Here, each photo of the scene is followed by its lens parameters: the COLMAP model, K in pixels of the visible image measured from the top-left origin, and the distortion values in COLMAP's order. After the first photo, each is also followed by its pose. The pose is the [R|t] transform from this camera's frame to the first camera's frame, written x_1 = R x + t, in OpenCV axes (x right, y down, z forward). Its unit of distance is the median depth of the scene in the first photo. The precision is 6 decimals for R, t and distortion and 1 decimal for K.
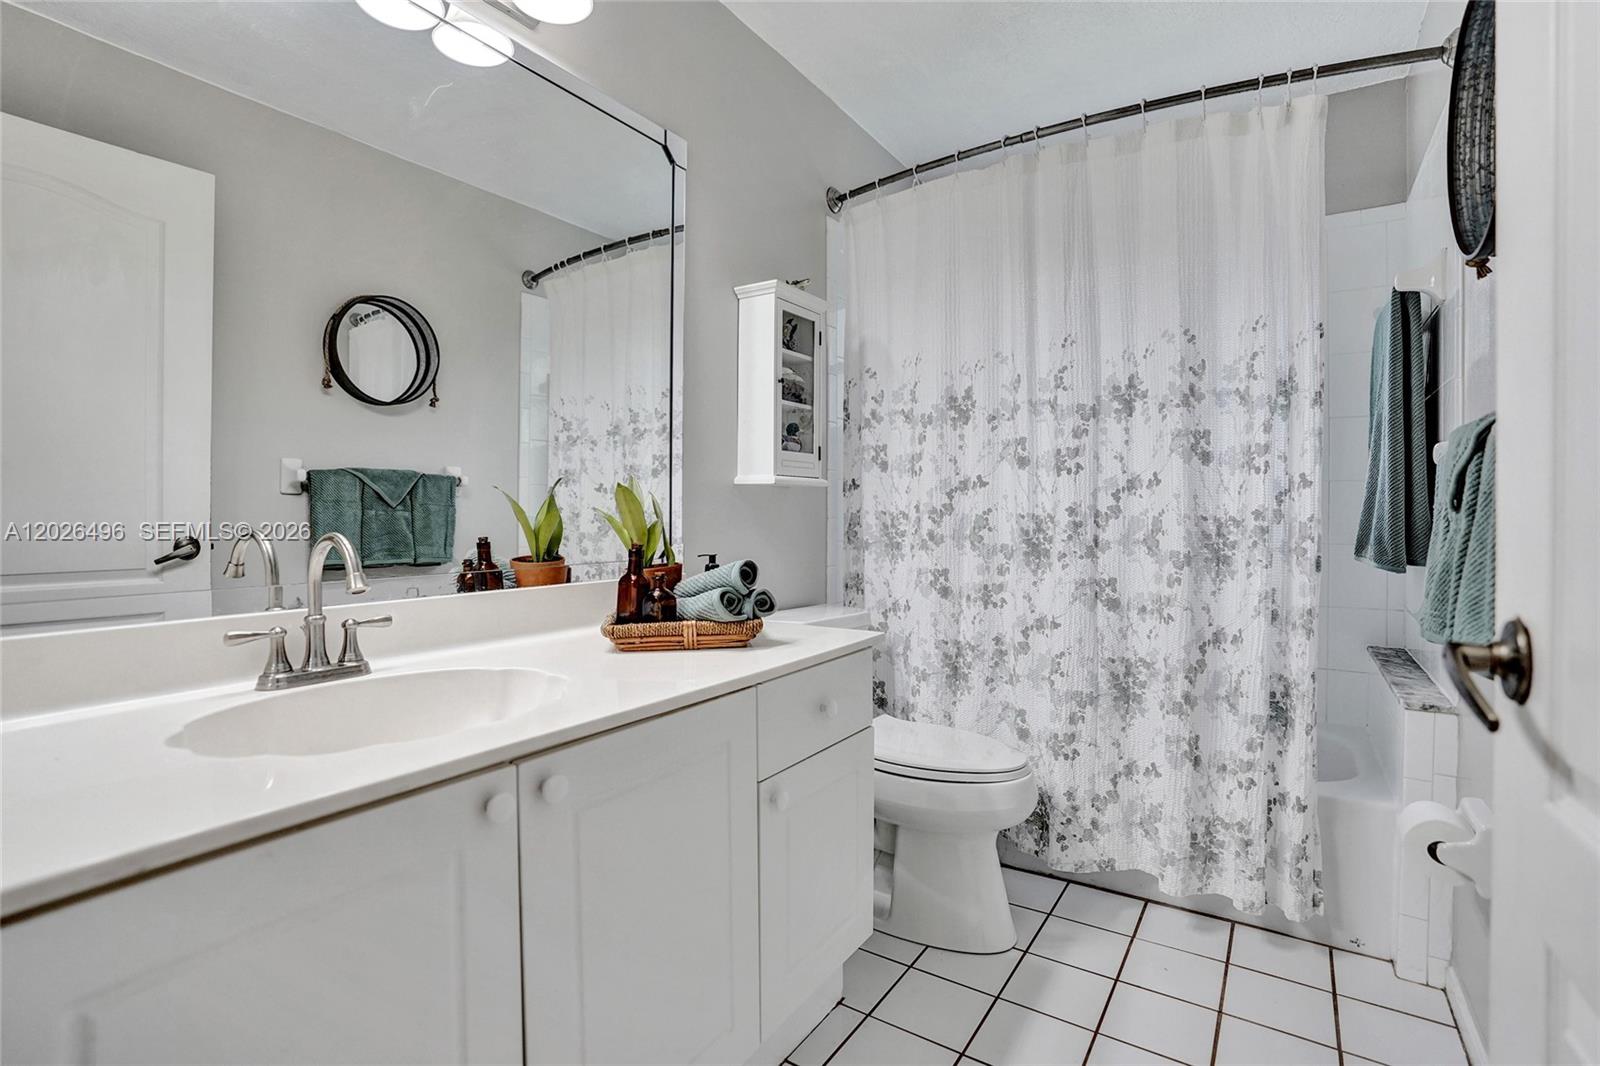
lens RADIAL K [[734.2, 0, 800.1], [0, 734.2, 507.5], [0, 0, 1]] dist [-0.011338, -0.000271]
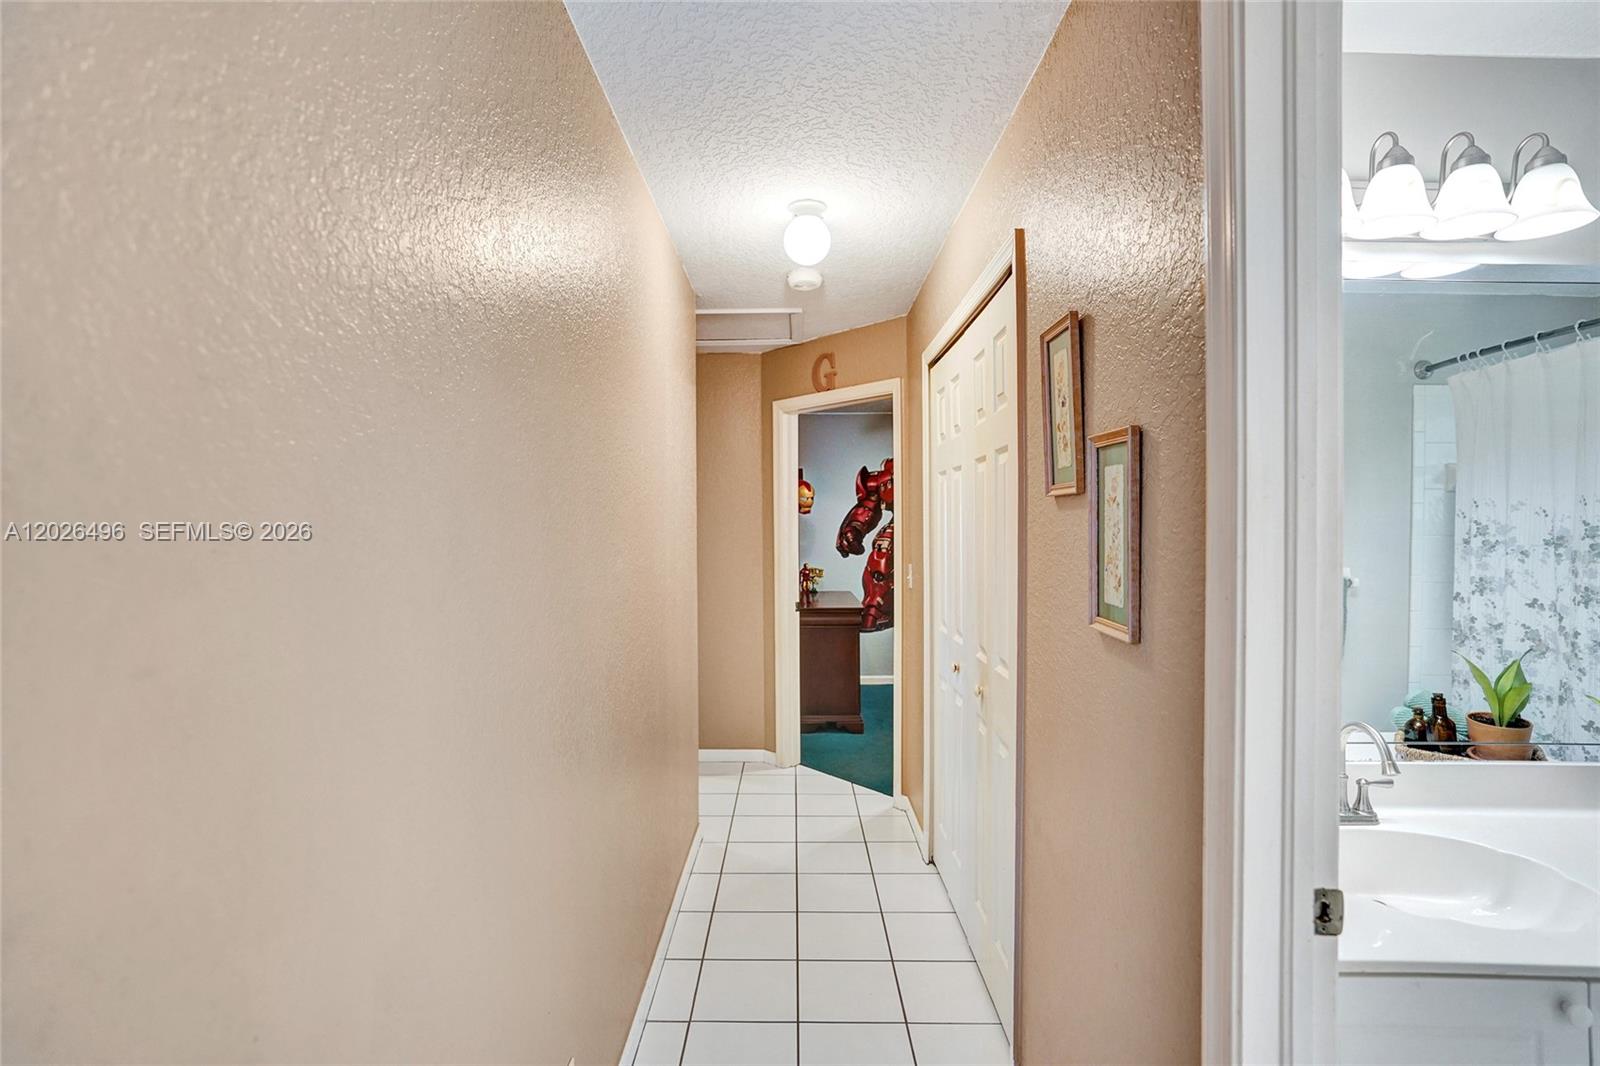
lens RADIAL K [[734.2, 0, 800.1], [0, 734.2, 507.5], [0, 0, 1]] dist [-0.011338, -0.000271]
pose [[0.551475, -0.006107, -0.834169, -0.027729], [-0.006573, 0.999910, -0.011666, -0.132600], [0.834165, 0.011917, 0.551386, -0.247889]]
